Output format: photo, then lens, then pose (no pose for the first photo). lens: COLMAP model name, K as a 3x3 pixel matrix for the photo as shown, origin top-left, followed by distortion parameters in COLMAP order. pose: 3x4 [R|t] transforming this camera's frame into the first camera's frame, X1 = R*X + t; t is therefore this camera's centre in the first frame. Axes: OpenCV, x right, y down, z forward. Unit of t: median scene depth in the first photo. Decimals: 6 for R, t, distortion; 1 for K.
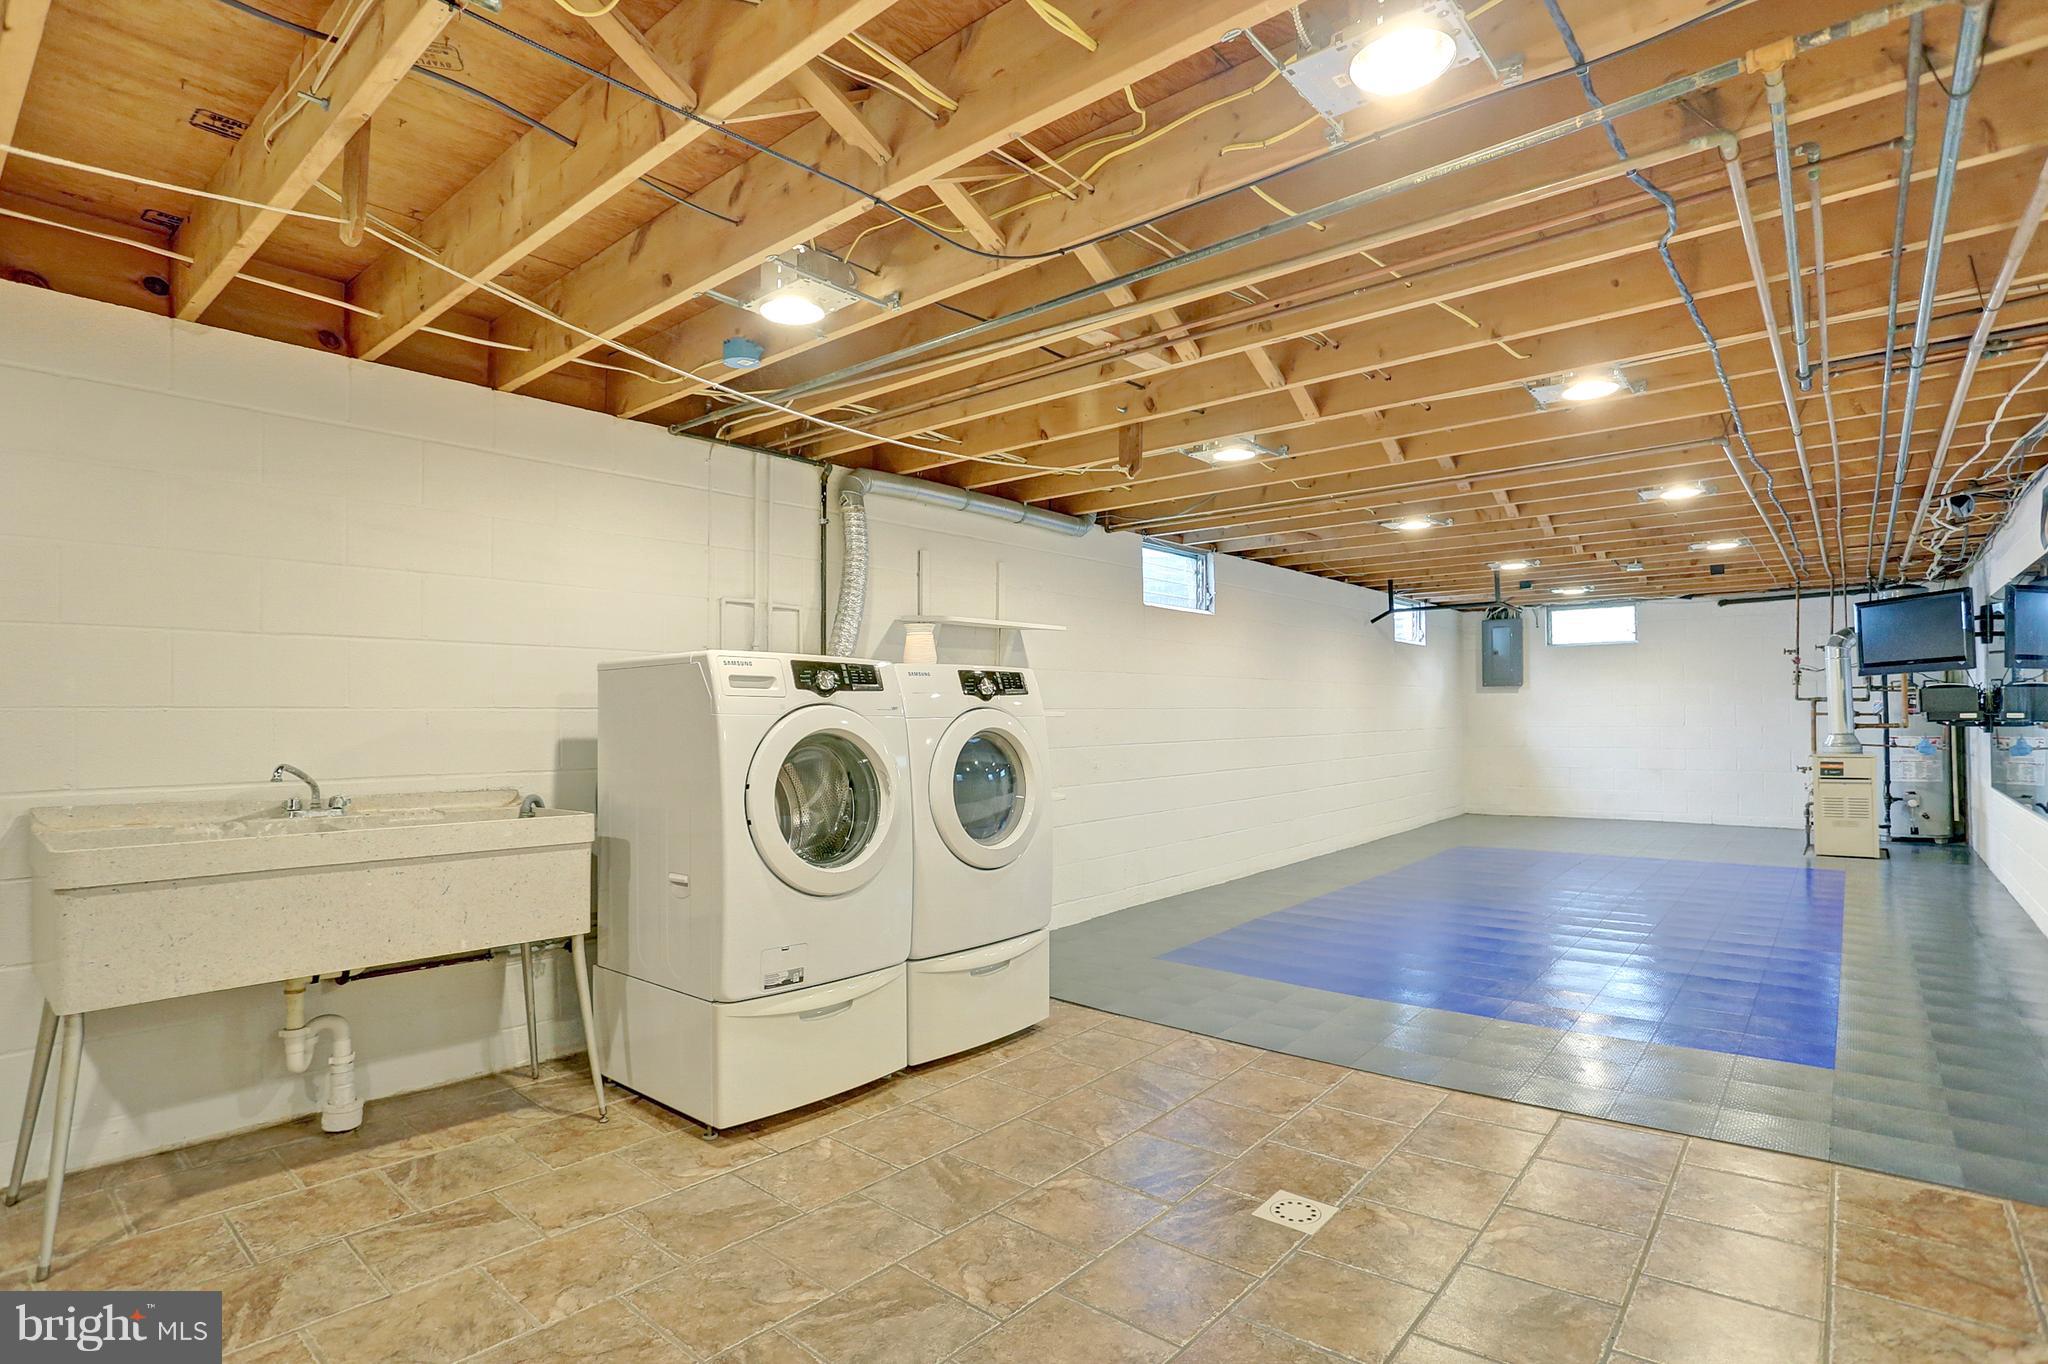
lens RADIAL K [[1011.6, 0, 1022.5], [0, 1011.6, 712.7], [0, 0, 1]] dist [-0.070743, 0.025380]
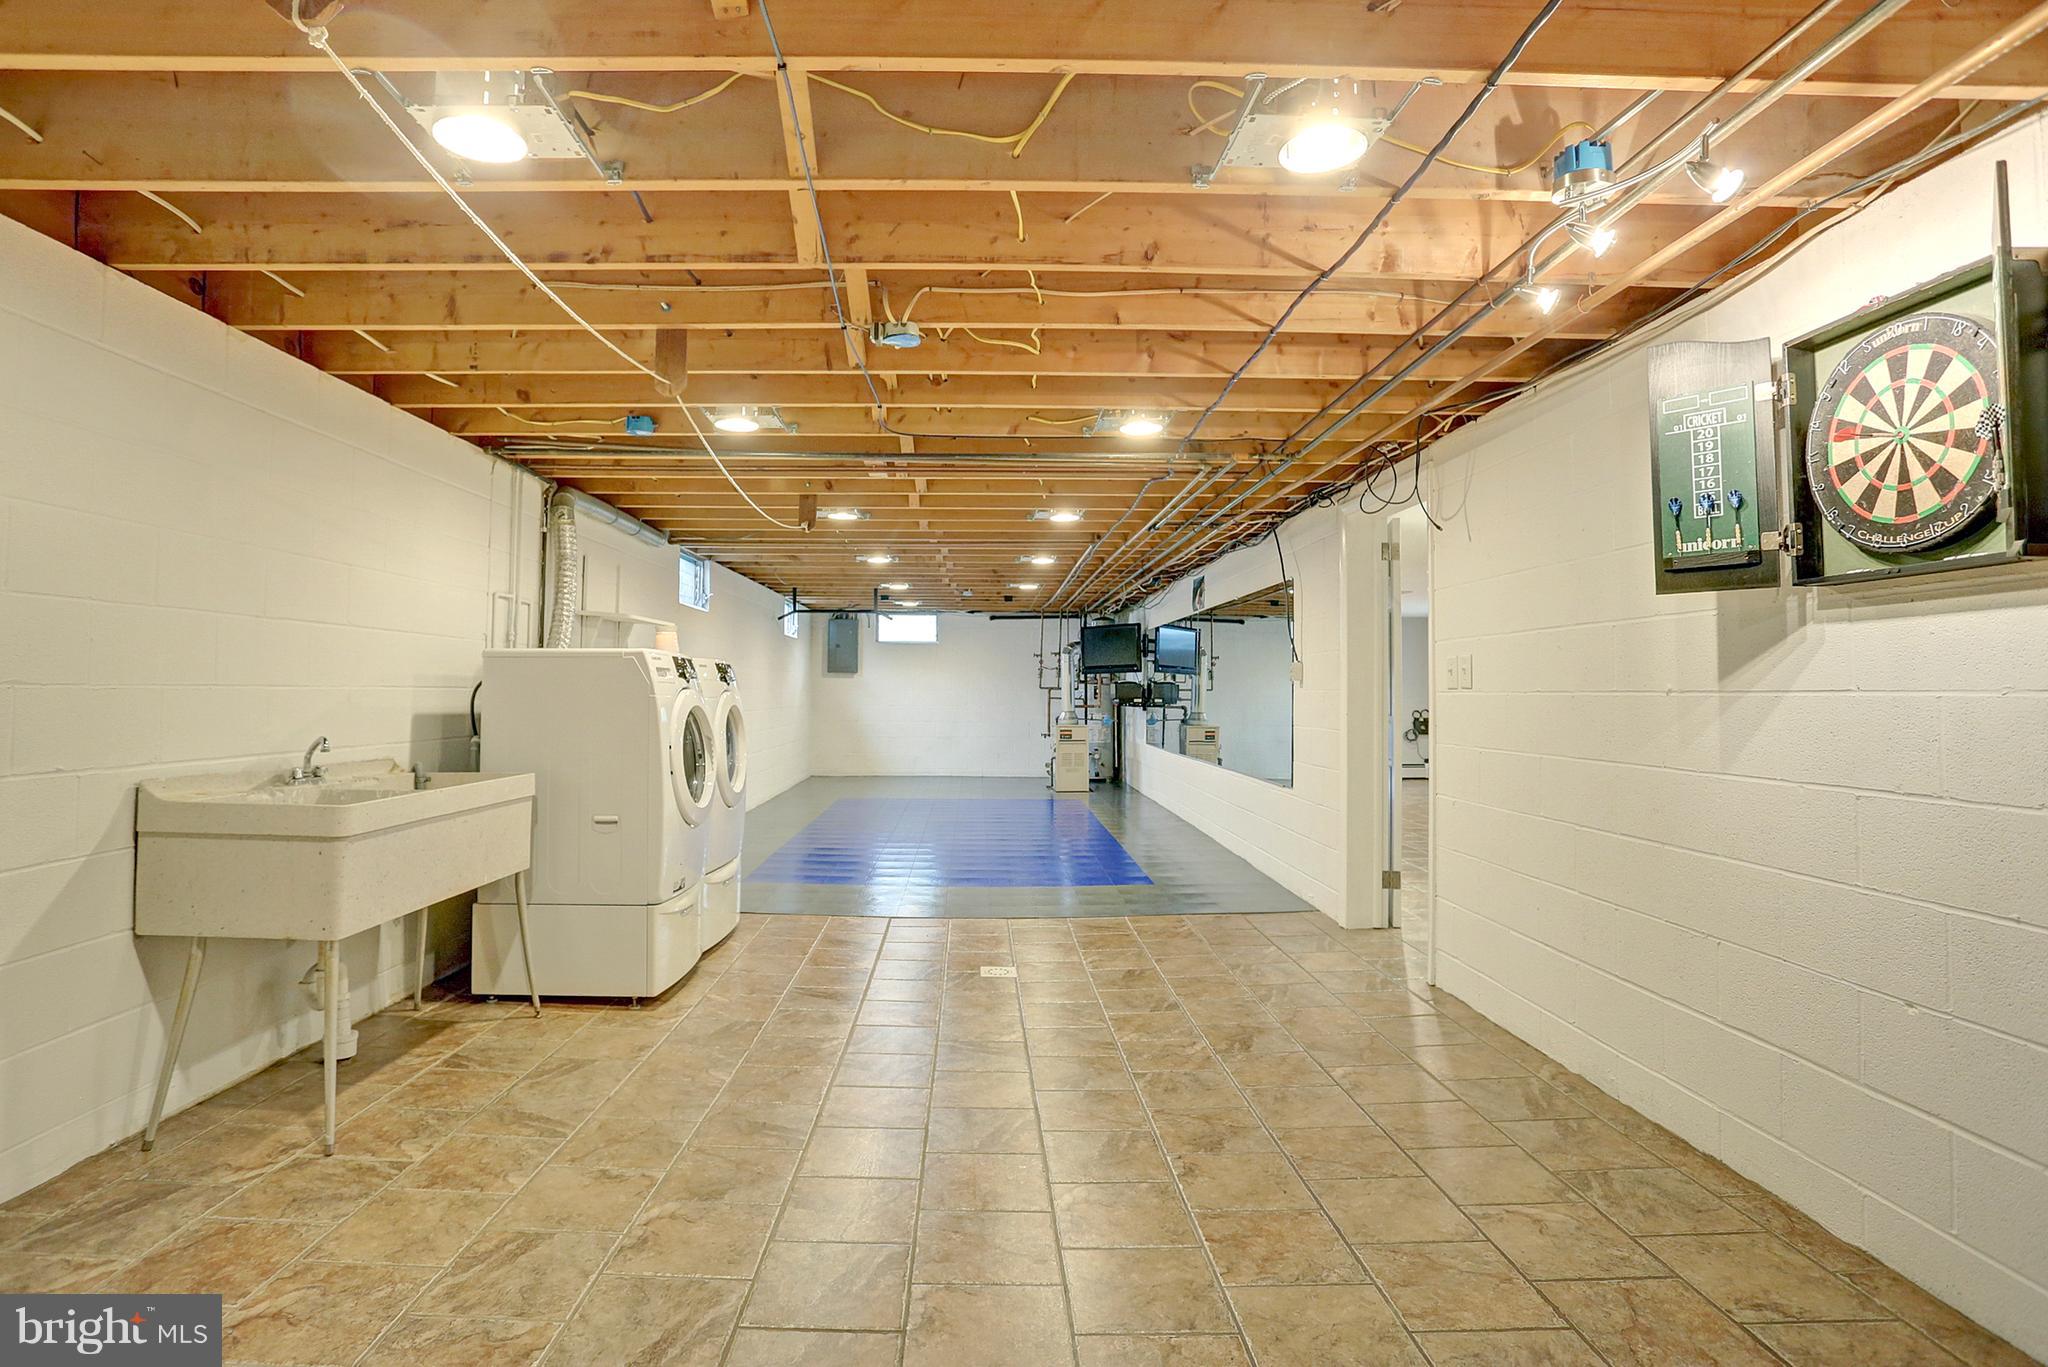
lens RADIAL K [[1009.4, 0, 1024.0], [0, 1009.4, 683.5], [0, 0, 1]] dist [-0.062905, 0.022087]
pose [[0.737255, 0.019047, 0.675346, -0.503831], [-0.015104, 0.999817, -0.011710, -0.004223], [-0.675445, -0.001567, 0.737408, -0.212562]]
